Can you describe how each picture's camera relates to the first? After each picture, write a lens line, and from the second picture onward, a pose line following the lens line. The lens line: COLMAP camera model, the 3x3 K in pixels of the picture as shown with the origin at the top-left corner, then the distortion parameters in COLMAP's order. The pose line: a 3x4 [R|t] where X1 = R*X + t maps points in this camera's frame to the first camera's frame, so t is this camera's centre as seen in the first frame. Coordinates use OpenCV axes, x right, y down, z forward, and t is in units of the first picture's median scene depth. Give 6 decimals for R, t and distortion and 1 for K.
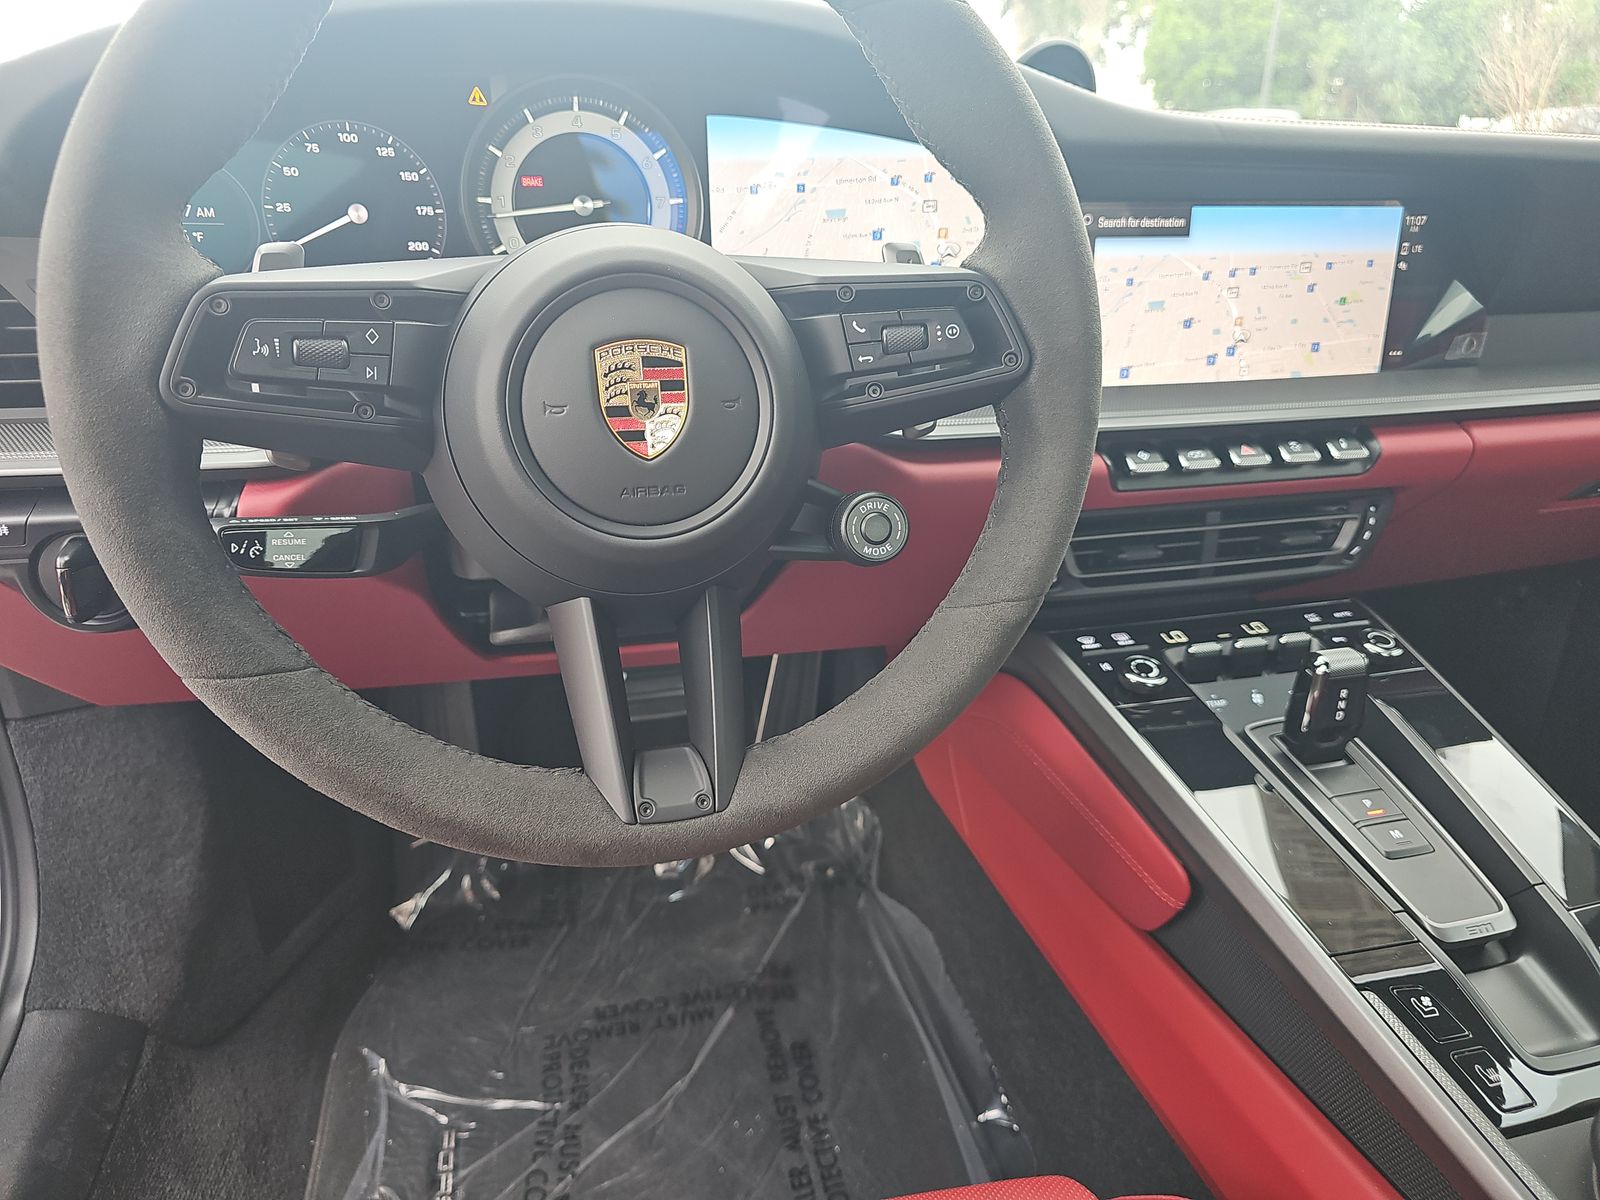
lens RADIAL K [[1097.4, 0, 805.8], [0, 1097.4, 578.9], [0, 0, 1]] dist [0.065317, -0.082095]
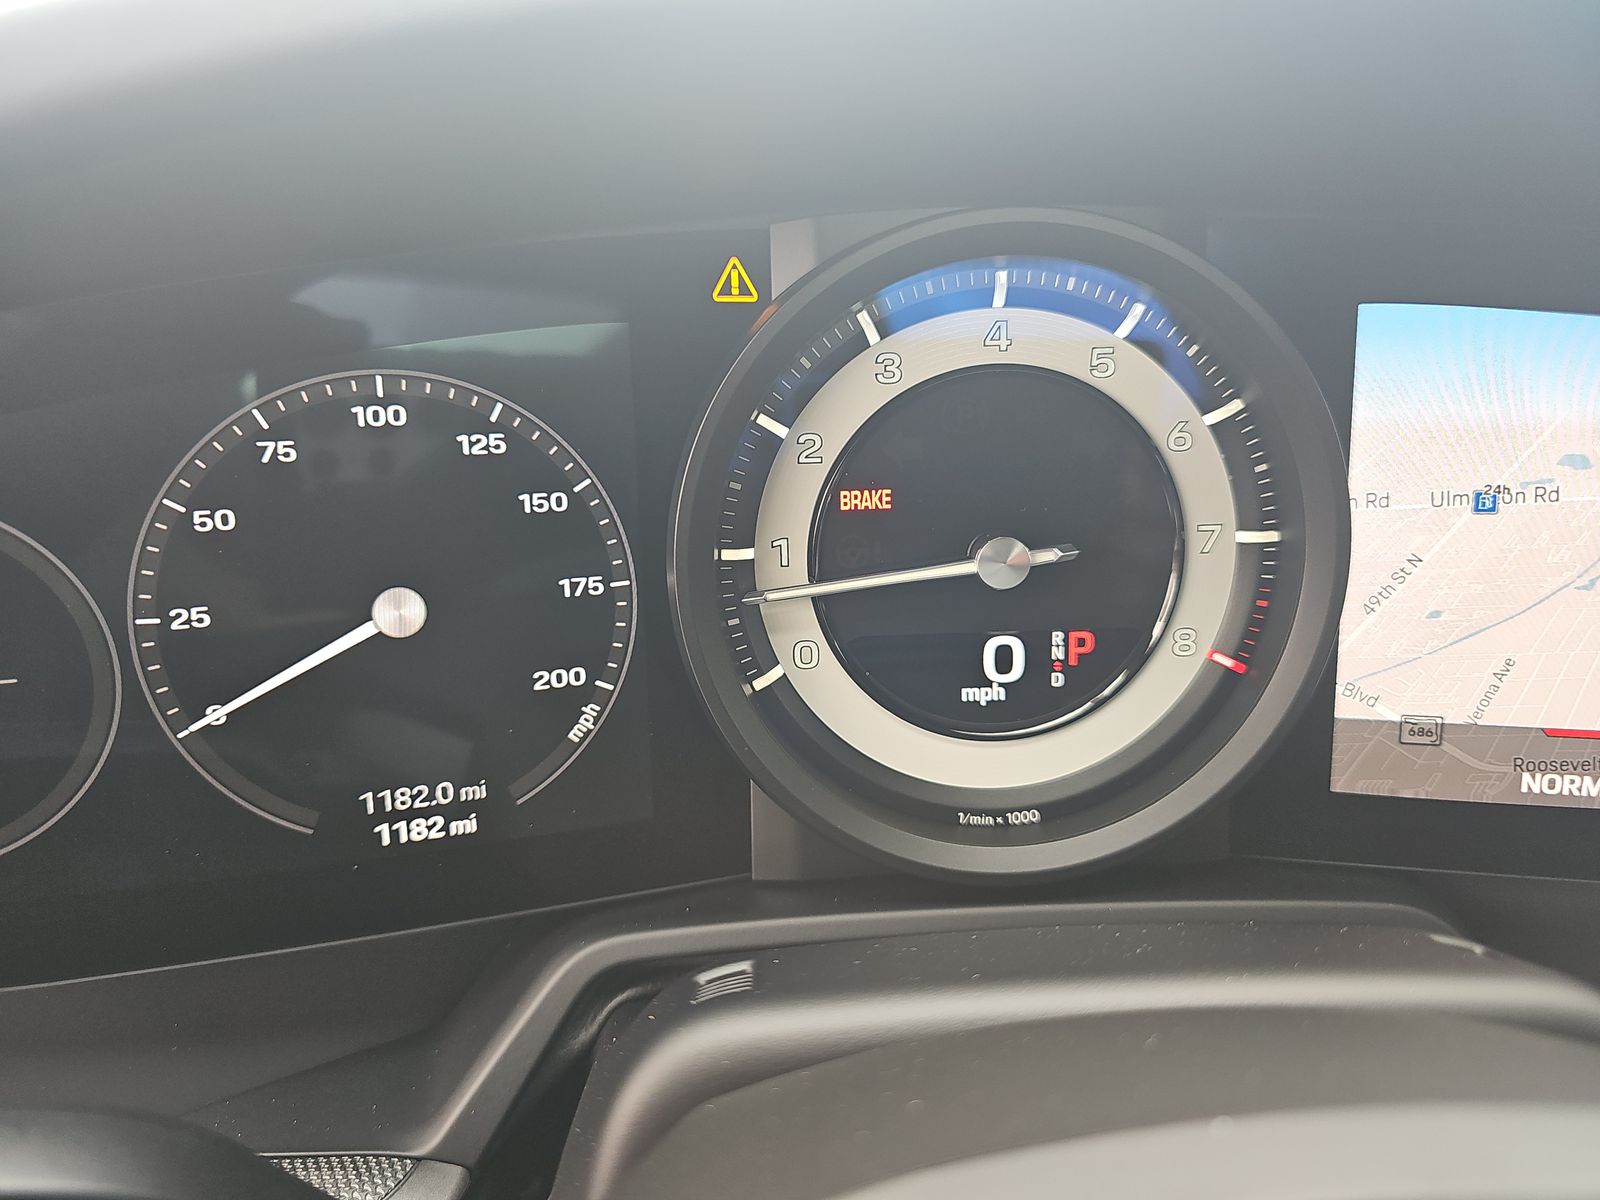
lens RADIAL K [[1123.0, 0, 802.7], [0, 1123.0, 602.4], [0, 0, 1]] dist [0.013873, -0.003433]
pose [[0.971591, 0.040490, -0.233177, -0.182543], [-0.053304, 0.997380, -0.048915, -0.310666], [0.230586, 0.059955, 0.971203, 0.648633]]
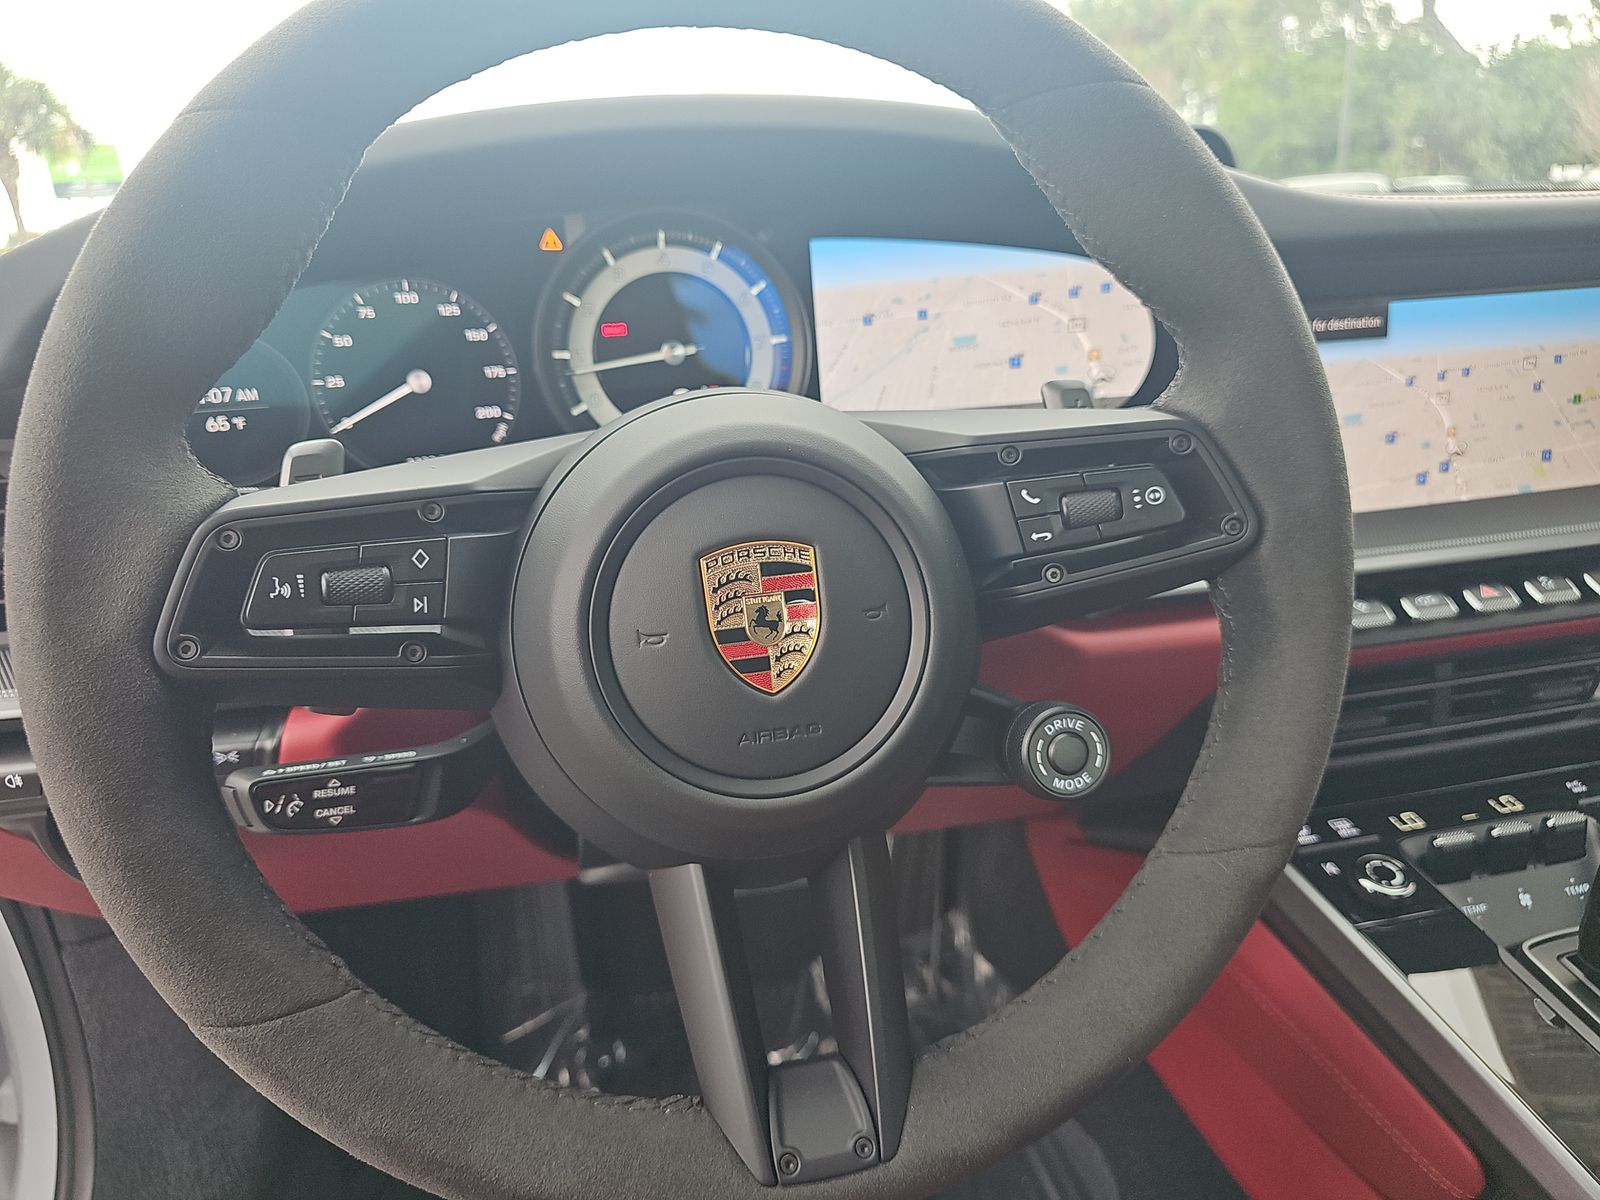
lens RADIAL K [[1123.0, 0, 802.7], [0, 1123.0, 602.4], [0, 0, 1]] dist [0.013873, -0.003433]
pose [[0.995564, -0.046077, -0.082032, -0.038379], [0.040380, 0.996743, -0.069806, -0.079866], [0.084981, 0.066184, 0.994182, 0.153481]]
